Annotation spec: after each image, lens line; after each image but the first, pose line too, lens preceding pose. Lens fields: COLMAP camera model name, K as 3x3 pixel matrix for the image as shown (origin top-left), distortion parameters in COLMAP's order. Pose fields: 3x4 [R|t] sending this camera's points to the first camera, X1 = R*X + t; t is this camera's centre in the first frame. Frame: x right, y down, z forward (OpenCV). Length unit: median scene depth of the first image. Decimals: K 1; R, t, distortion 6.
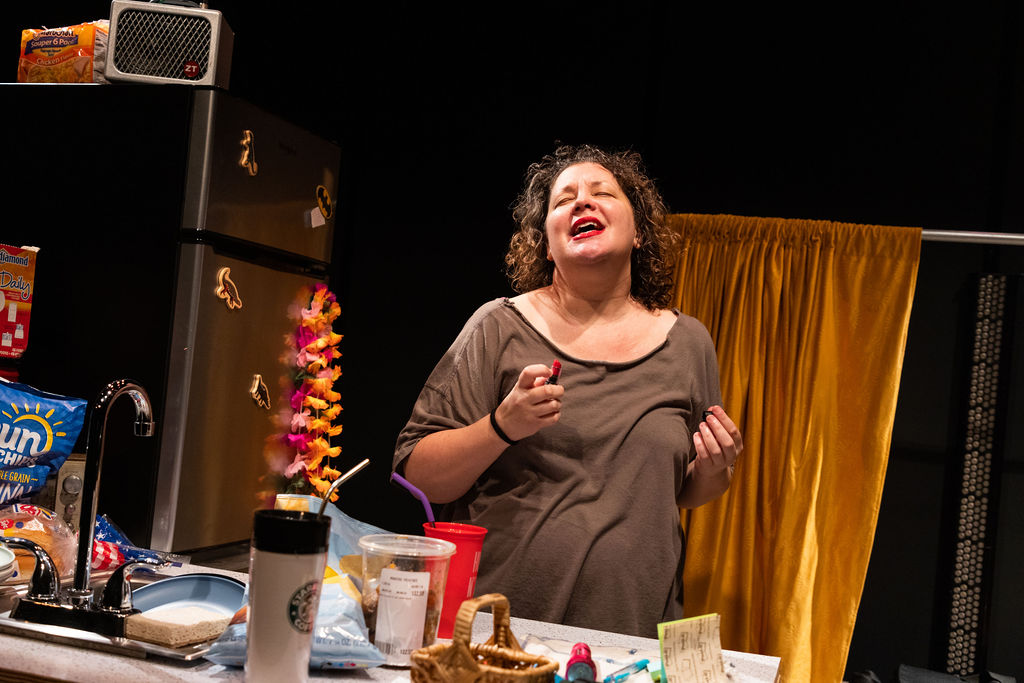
lens RADIAL K [[1079.4, 0, 505.5], [0, 1079.4, 343.6], [0, 0, 1]] dist [0.029806, 0.000000]
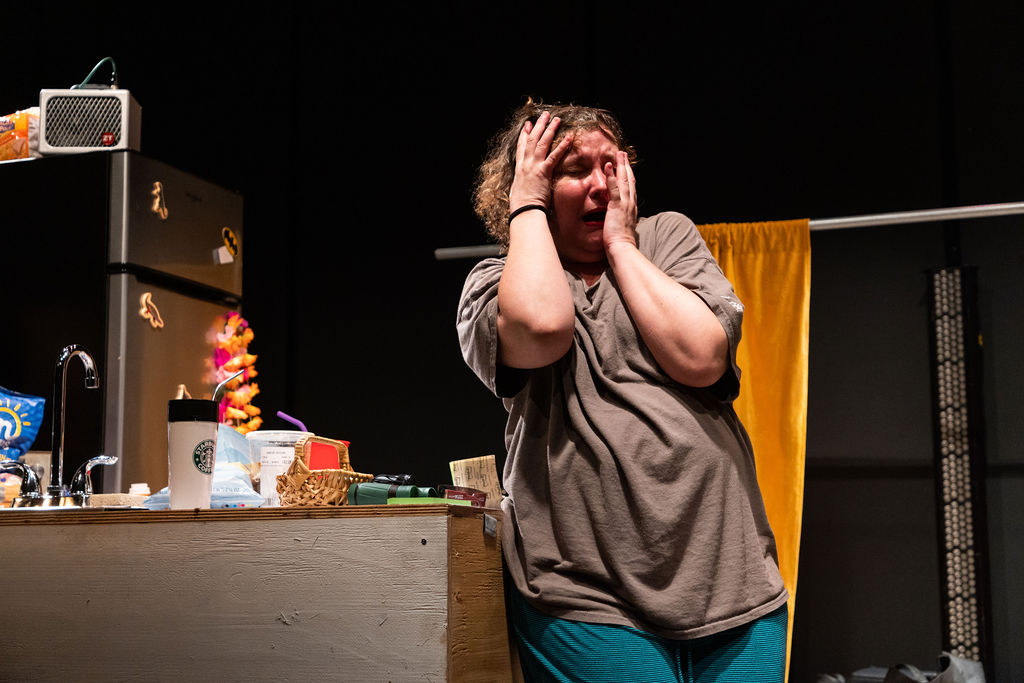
lens RADIAL K [[1594.2, 0, 513.0], [0, 1594.2, 345.4], [0, 0, 1]] dist [0.098917, 0.000000]
pose [[0.993500, -0.105388, -0.043023, 0.217307], [0.099484, 0.987560, -0.121771, 0.242842], [0.055321, 0.116700, 0.991625, -0.743853]]
